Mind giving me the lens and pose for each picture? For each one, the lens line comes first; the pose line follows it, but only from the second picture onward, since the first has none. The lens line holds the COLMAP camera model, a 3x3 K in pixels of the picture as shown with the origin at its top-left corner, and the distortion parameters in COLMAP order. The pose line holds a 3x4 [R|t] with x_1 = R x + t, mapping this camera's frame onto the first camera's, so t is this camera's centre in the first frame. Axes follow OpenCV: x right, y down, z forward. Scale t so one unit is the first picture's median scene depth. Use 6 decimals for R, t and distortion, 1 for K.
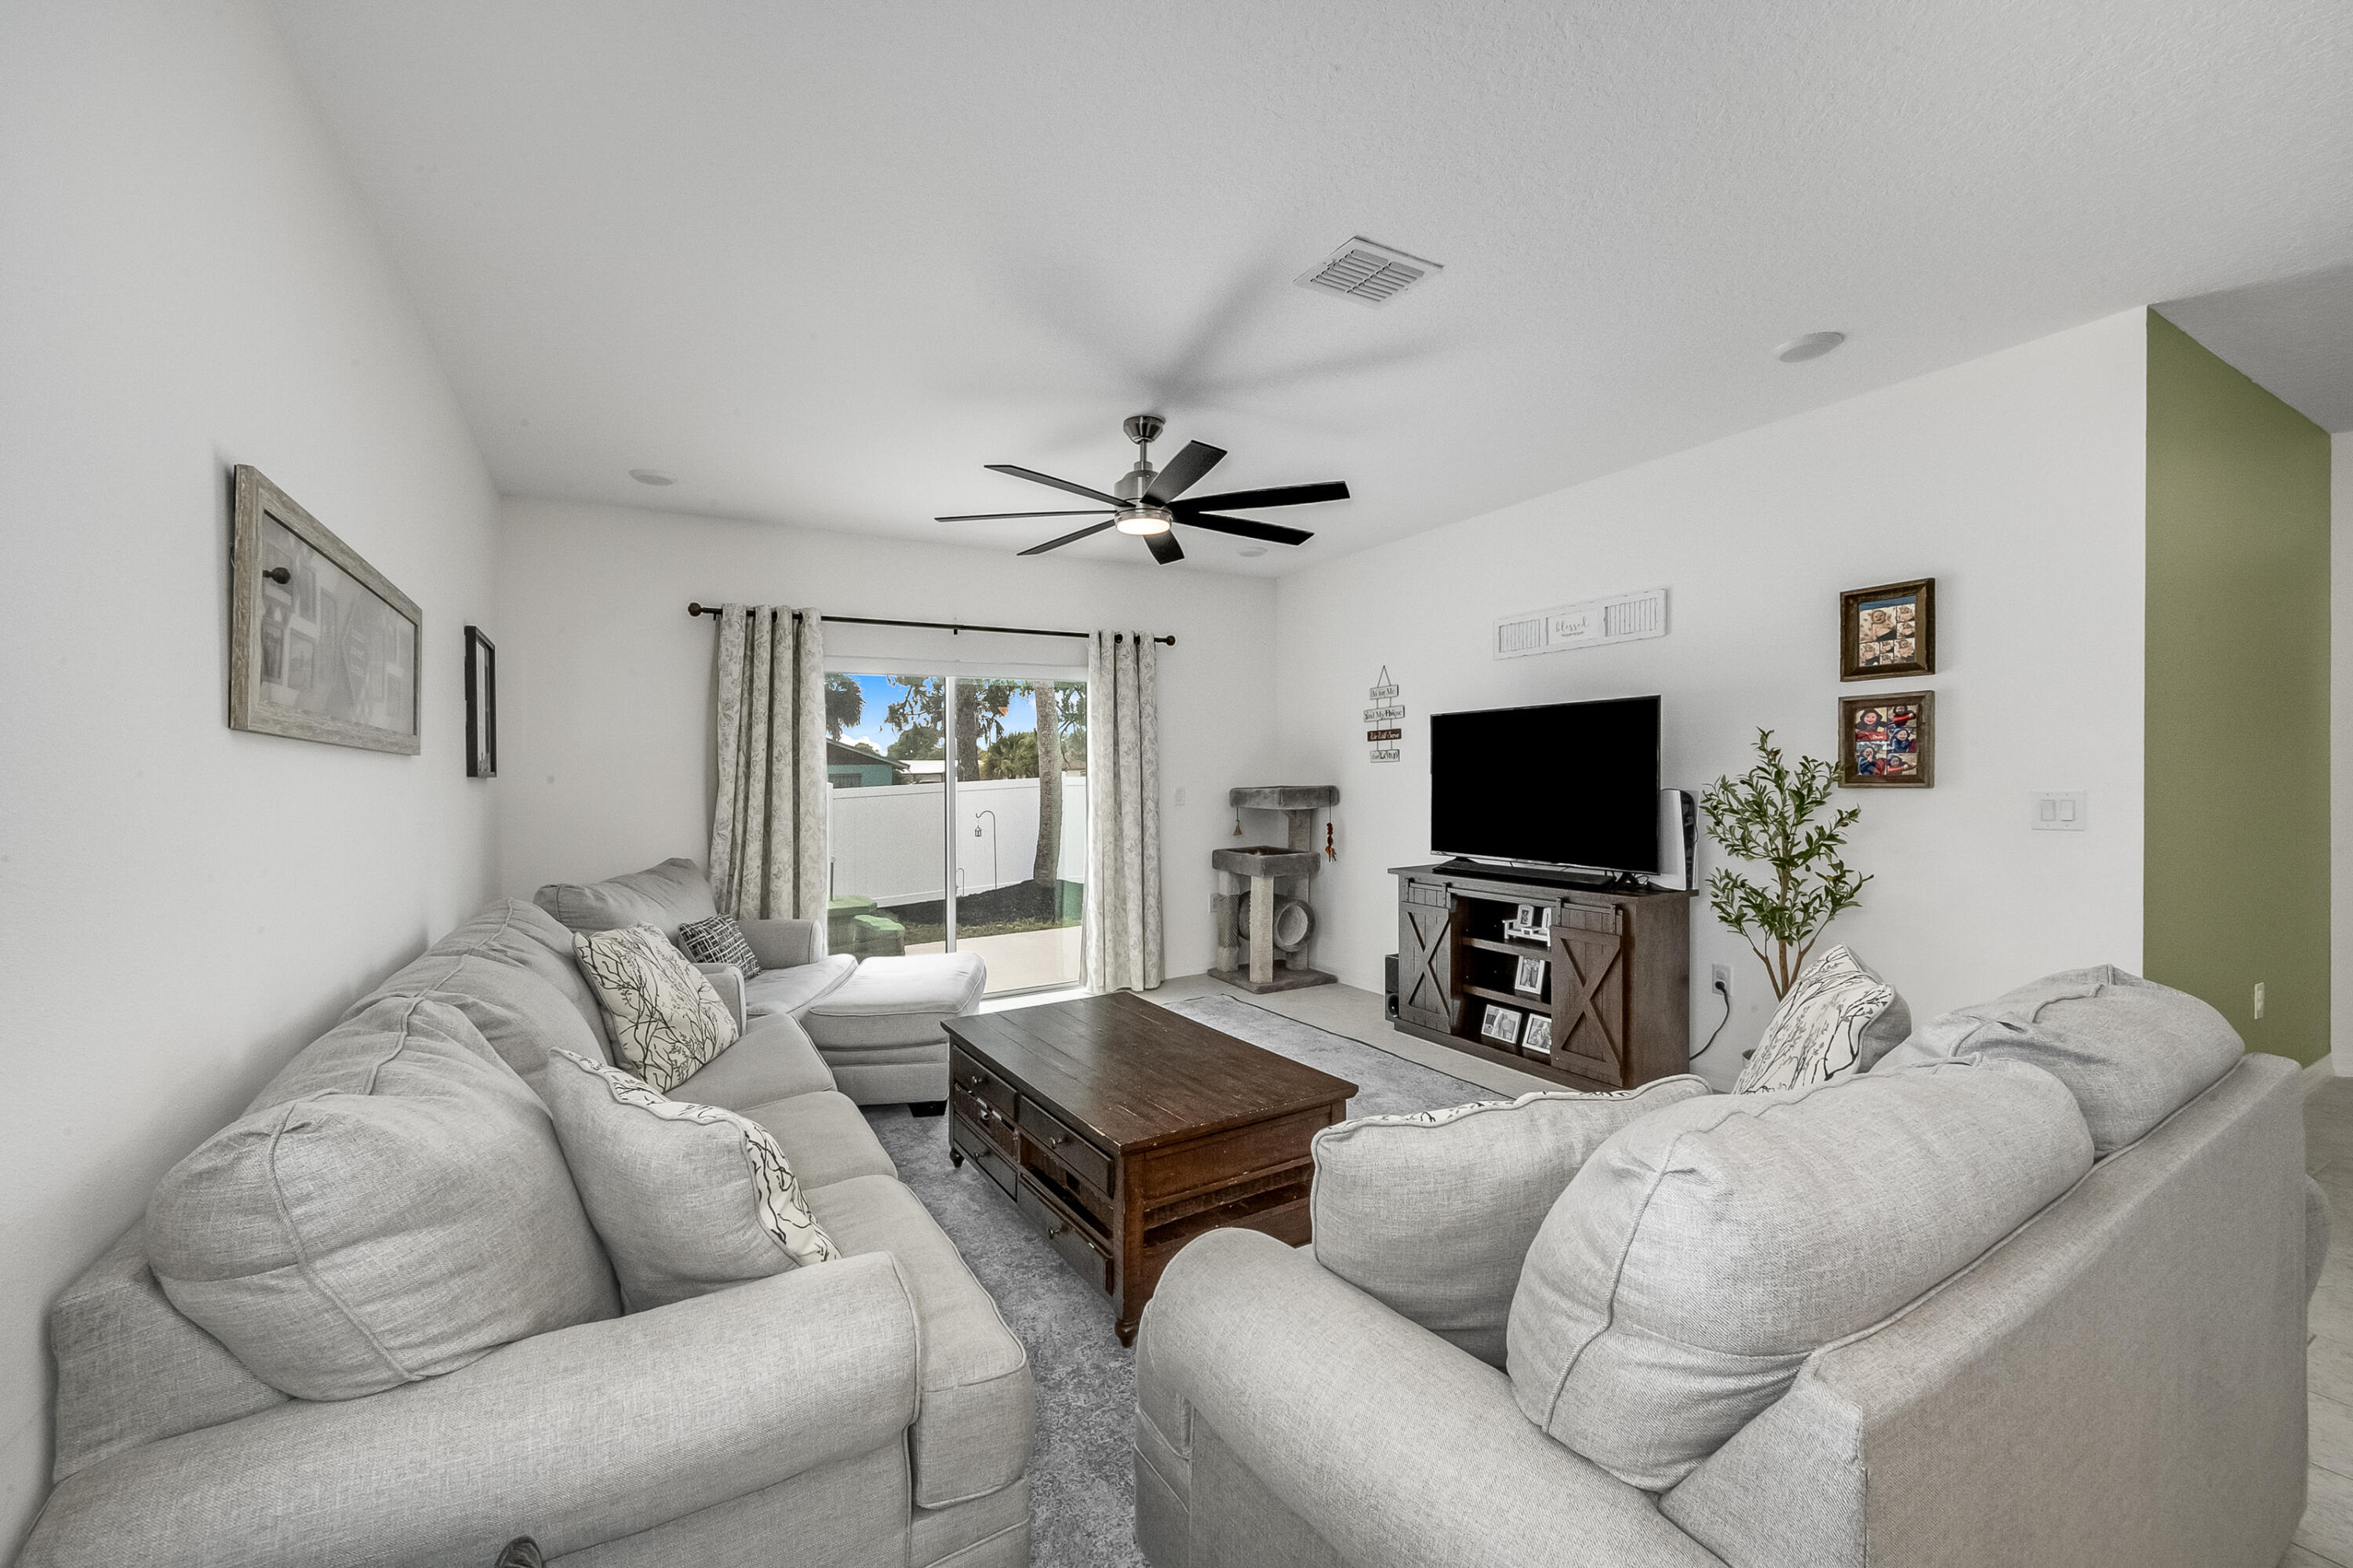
lens RADIAL K [[930.7, 0, 1172.3], [0, 930.7, 781.0], [0, 0, 1]] dist [-0.001782, -0.000441]
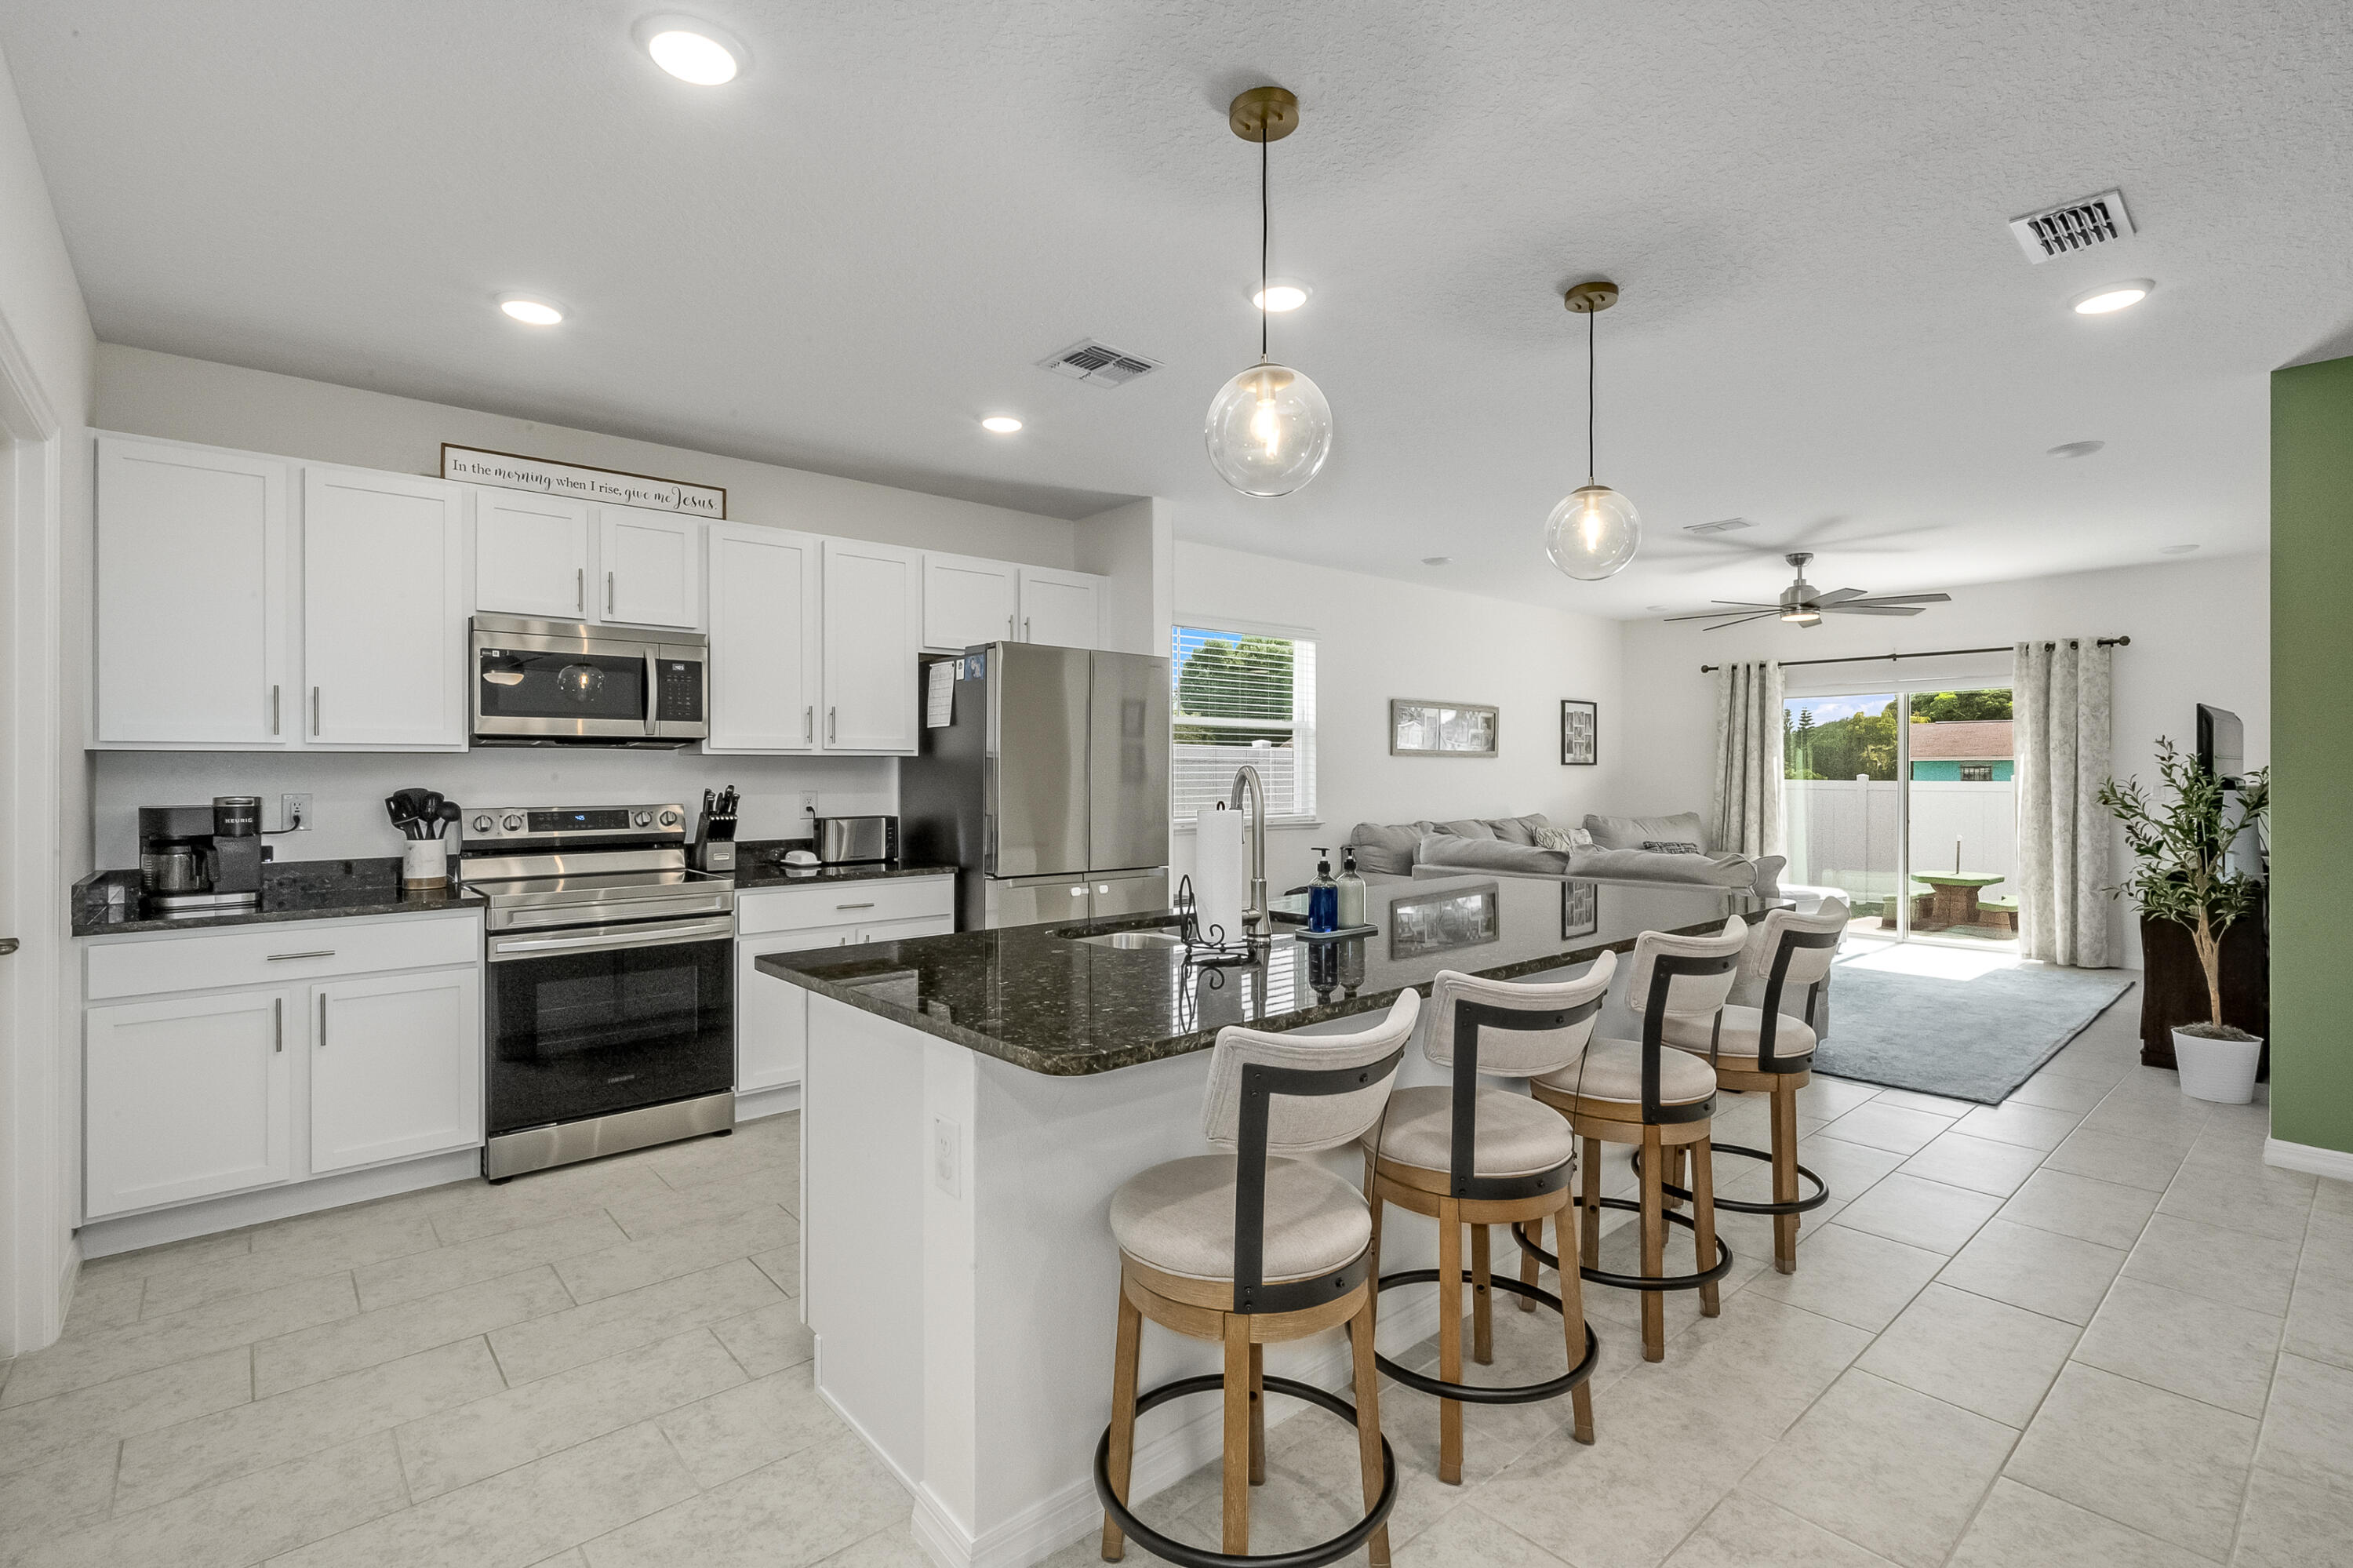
lens RADIAL K [[1069.6, 0, 1176.5], [0, 1069.6, 784.0], [0, 0, 1]] dist [-0.003716, 0.000174]
pose [[0.186465, 0.029690, -0.982013, 1.230391], [-0.012181, 0.999536, 0.027907, -0.014454], [0.982386, 0.006758, 0.186740, -0.327158]]
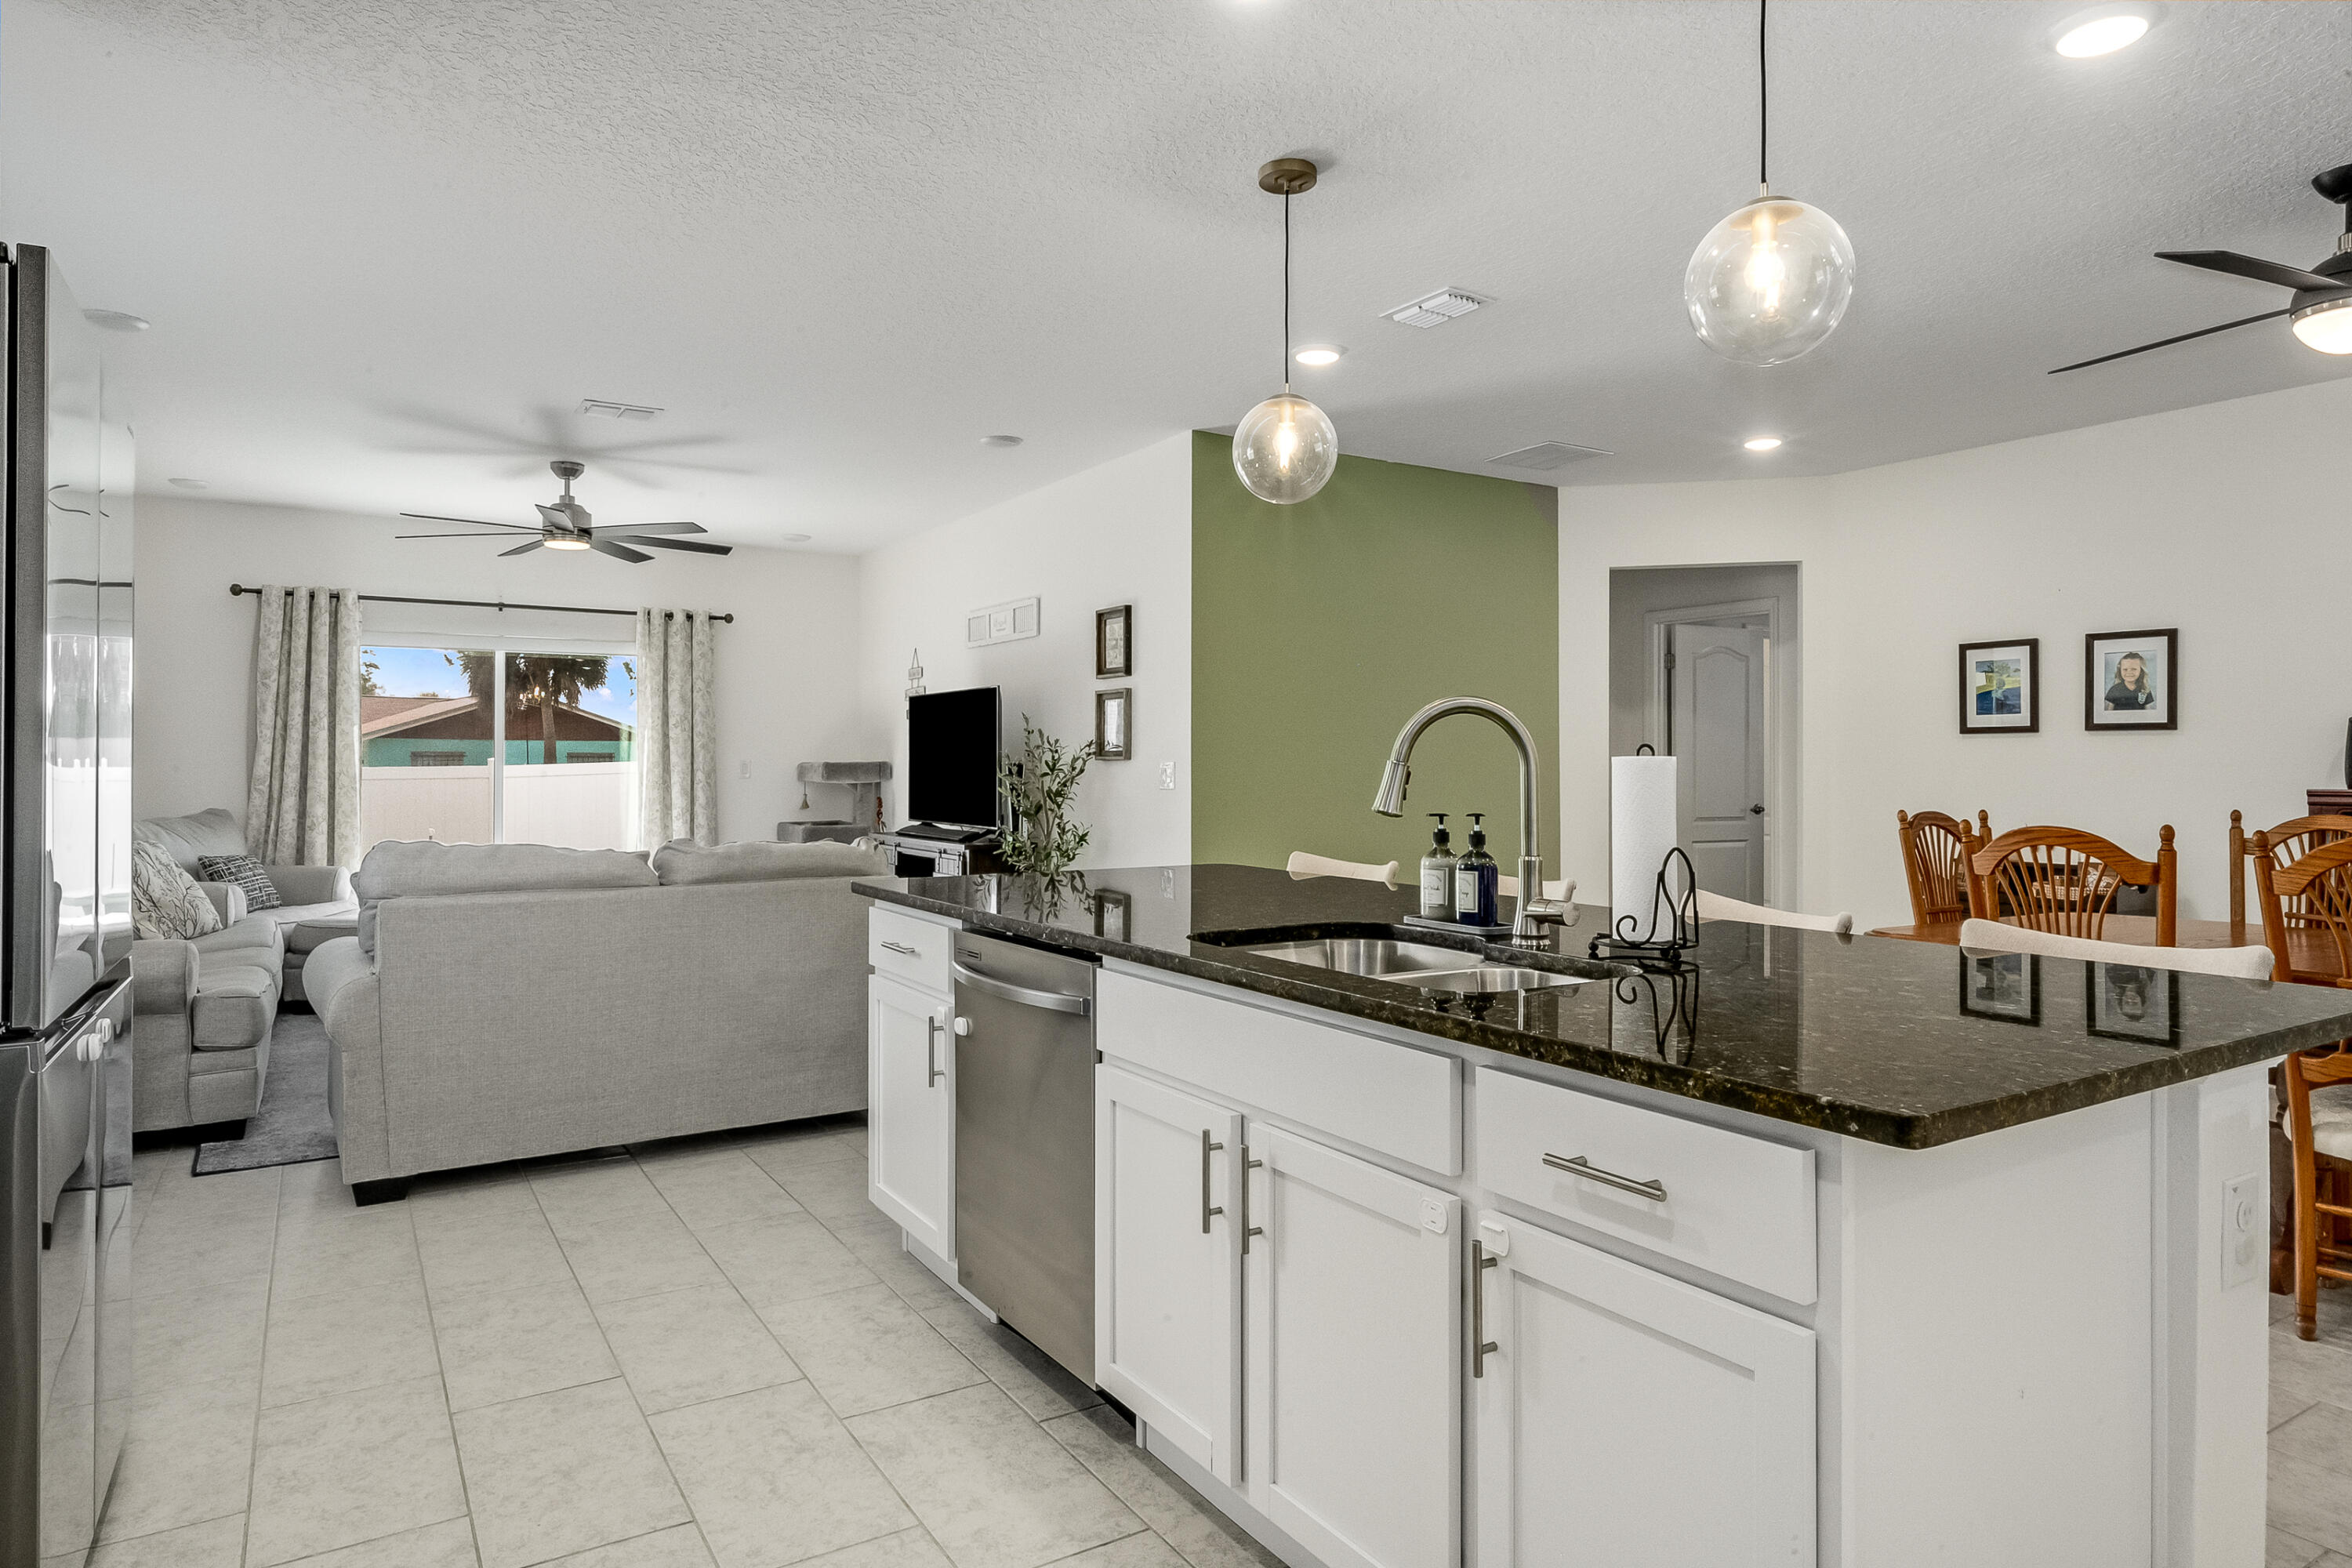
lens RADIAL K [[1363.9, 0, 1176.0], [0, 1363.9, 784.0], [0, 0, 1]] dist [-0.039532, 0.036001]
pose [[0.999033, 0.019471, 0.039418, 0.555856], [-0.019661, 0.999797, 0.004427, 0.021767], [-0.039324, -0.005198, 0.999213, -0.670905]]
